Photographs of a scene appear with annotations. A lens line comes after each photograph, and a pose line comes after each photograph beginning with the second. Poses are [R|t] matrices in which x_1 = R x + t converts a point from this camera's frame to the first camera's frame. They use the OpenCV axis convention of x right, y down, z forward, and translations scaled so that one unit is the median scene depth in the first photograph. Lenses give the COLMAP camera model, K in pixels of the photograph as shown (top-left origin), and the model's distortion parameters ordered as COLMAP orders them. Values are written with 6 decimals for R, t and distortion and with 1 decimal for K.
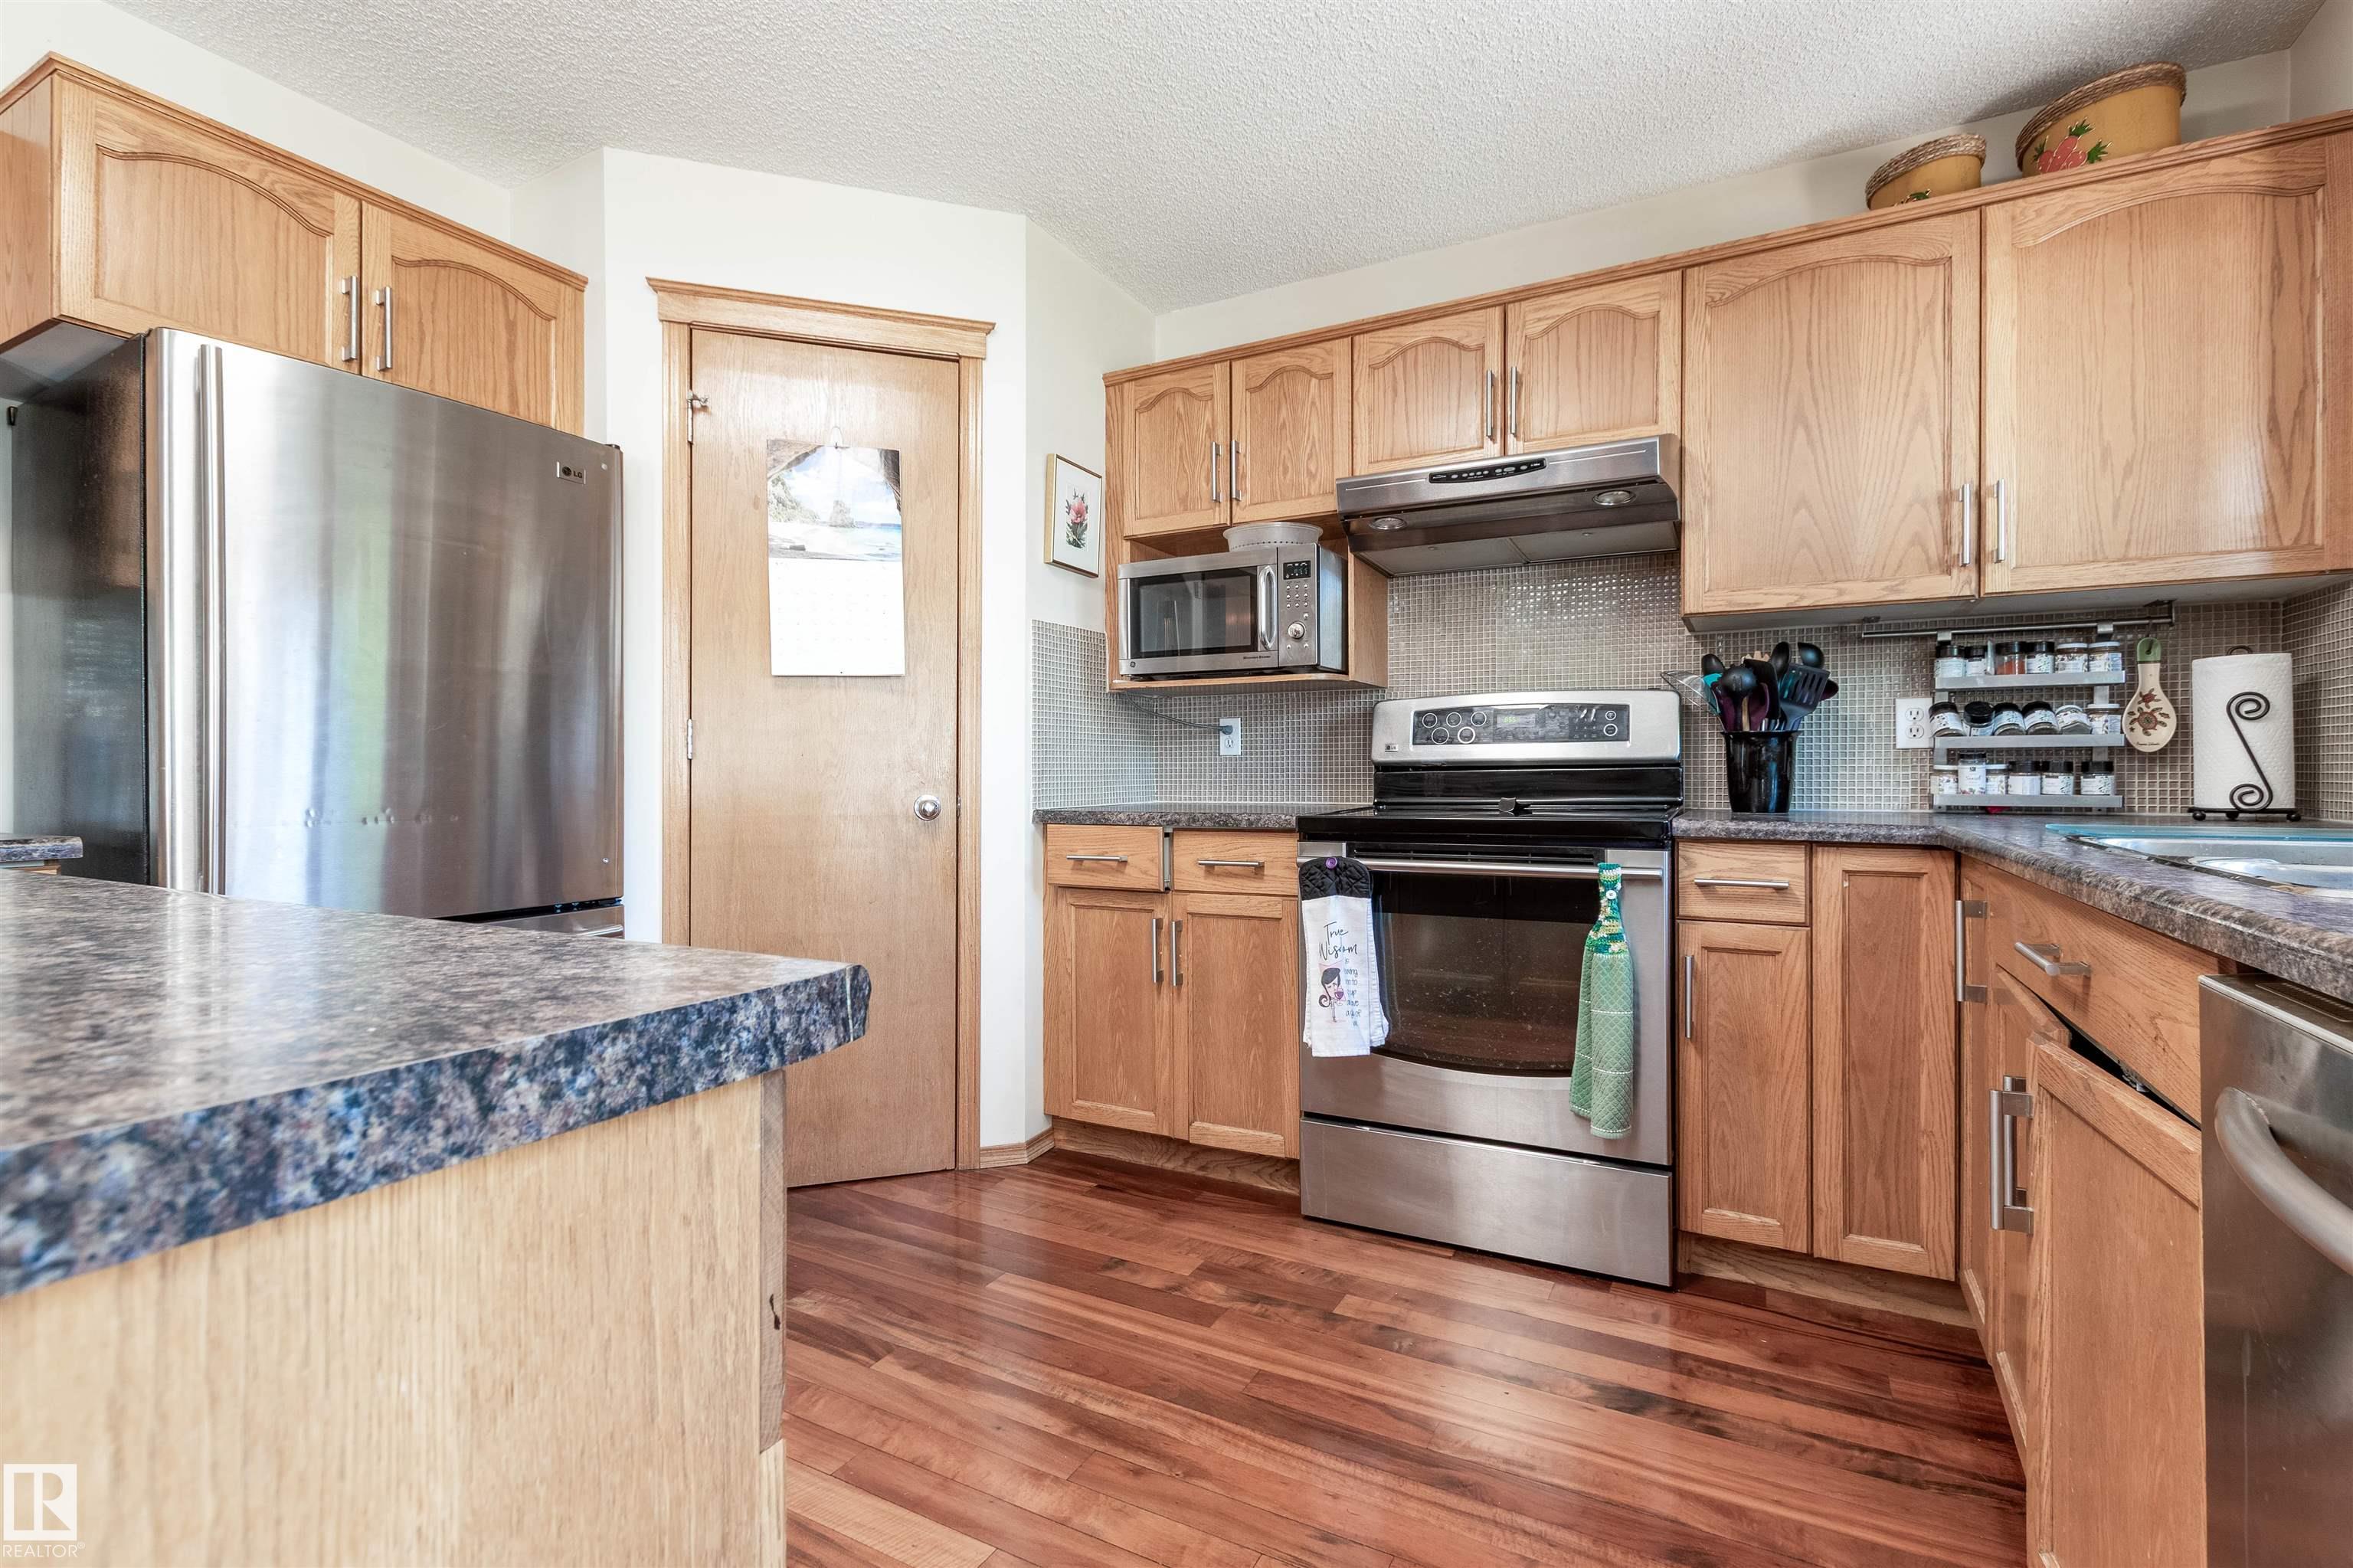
lens RADIAL K [[1060.2, 0, 1188.7], [0, 1060.2, 779.2], [0, 0, 1]] dist [0.001414, -0.000409]
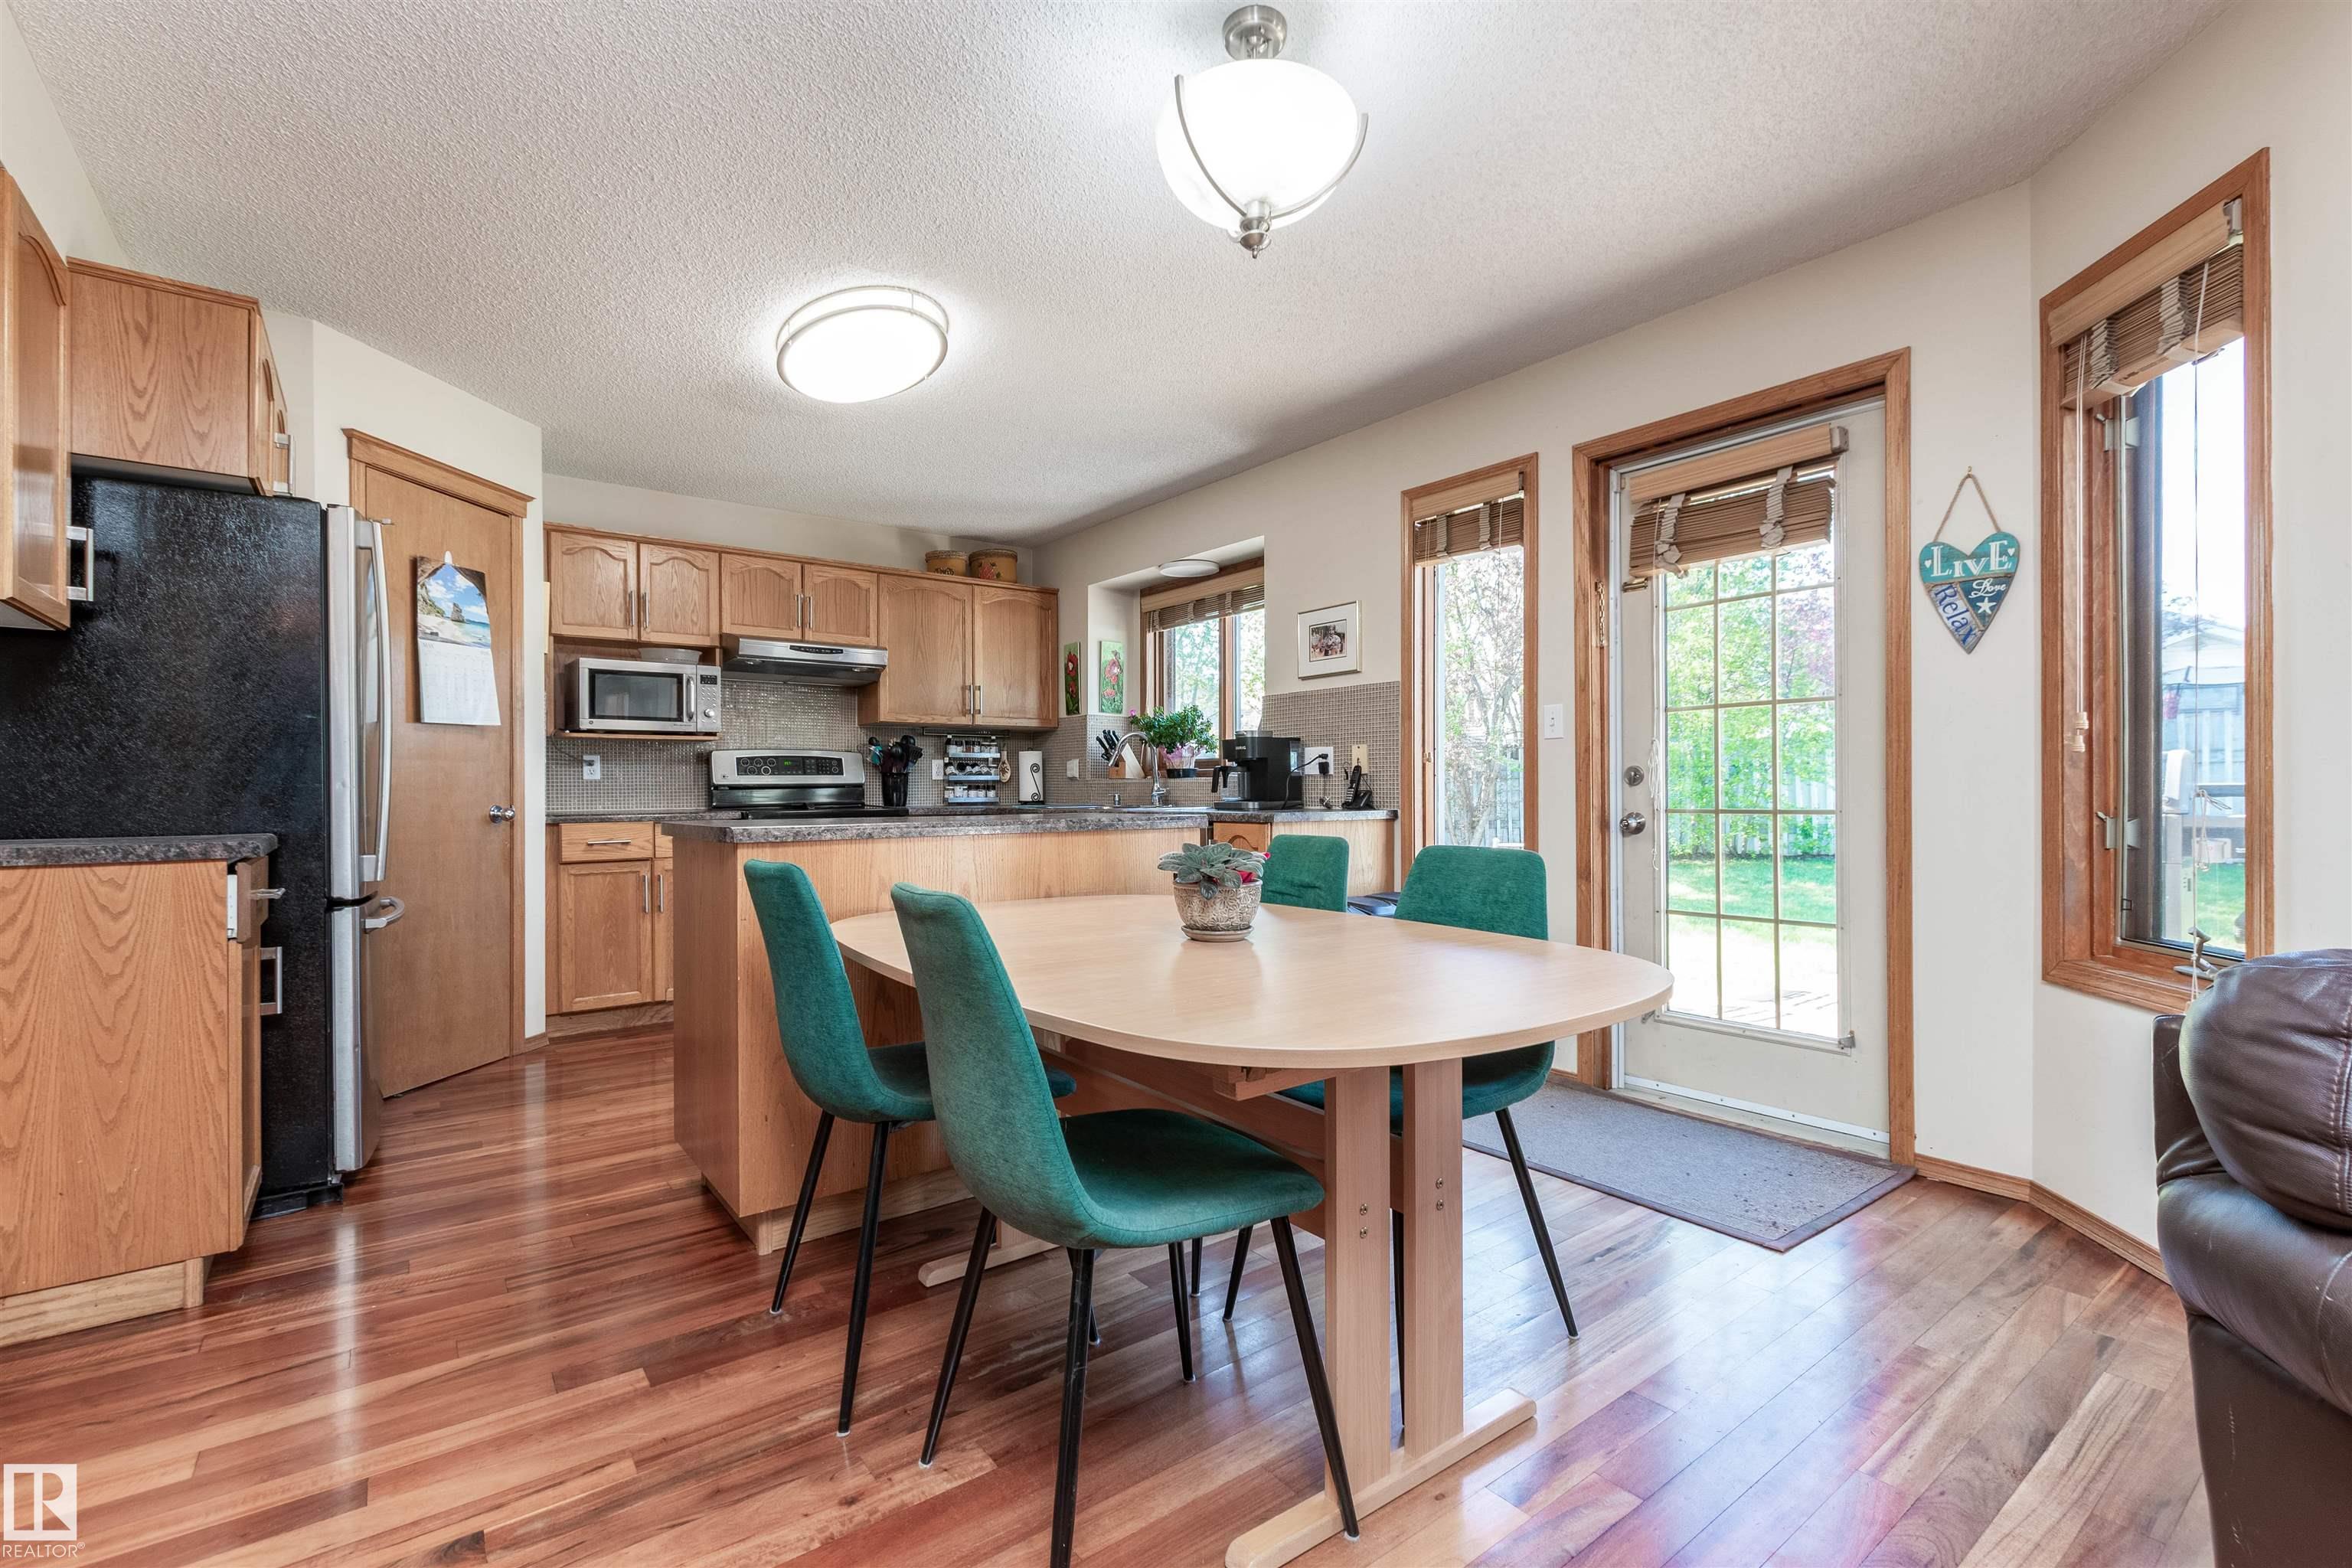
lens RADIAL K [[1029.4, 0, 1181.4], [0, 1029.4, 787.3], [0, 0, 1]] dist [0.002768, -0.001415]
pose [[0.409574, 0.001494, 0.912276, -1.296116], [0.010291, 0.999927, -0.006258, 0.009383], [-0.912219, 0.011951, 0.409529, -0.517813]]
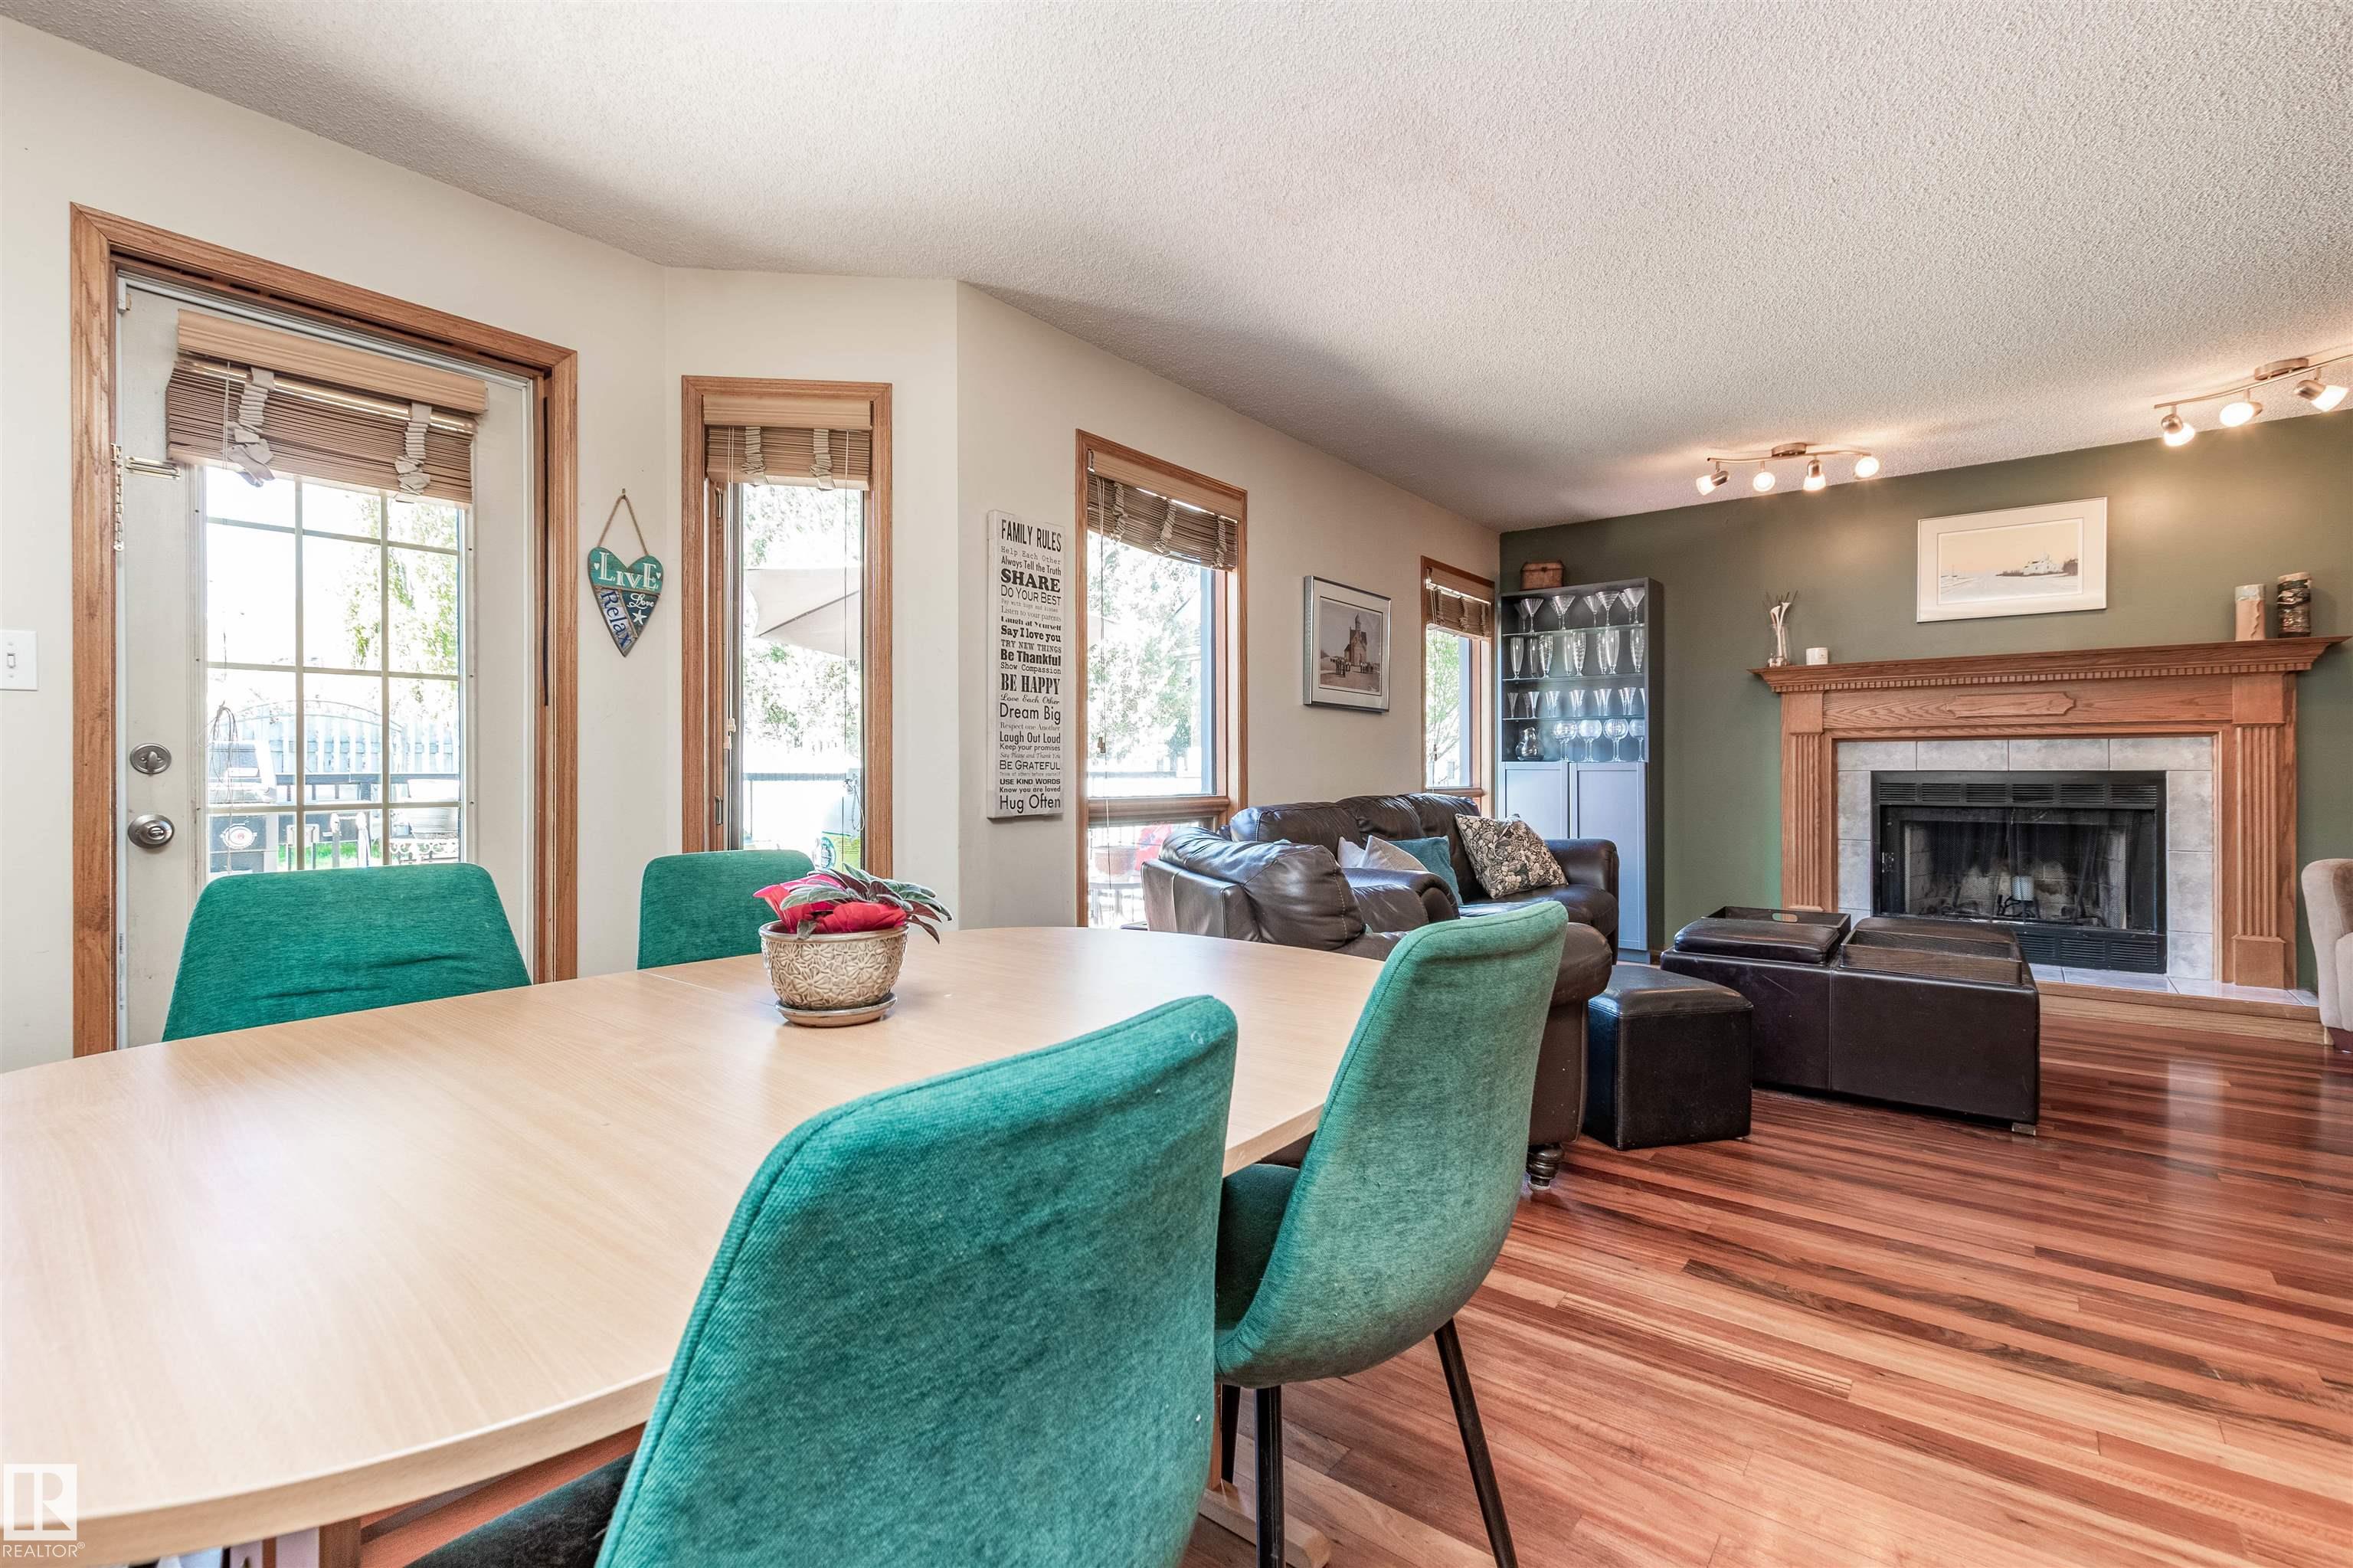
lens RADIAL K [[1036.9, 0, 1145.8], [0, 1036.9, 772.7], [0, 0, 1]] dist [-0.000484, -0.000242]
pose [[-0.982405, 0.003243, 0.186737, -0.809581], [0.004892, 0.999953, 0.008367, -0.000270], [-0.186701, 0.009134, -0.982374, 0.224378]]
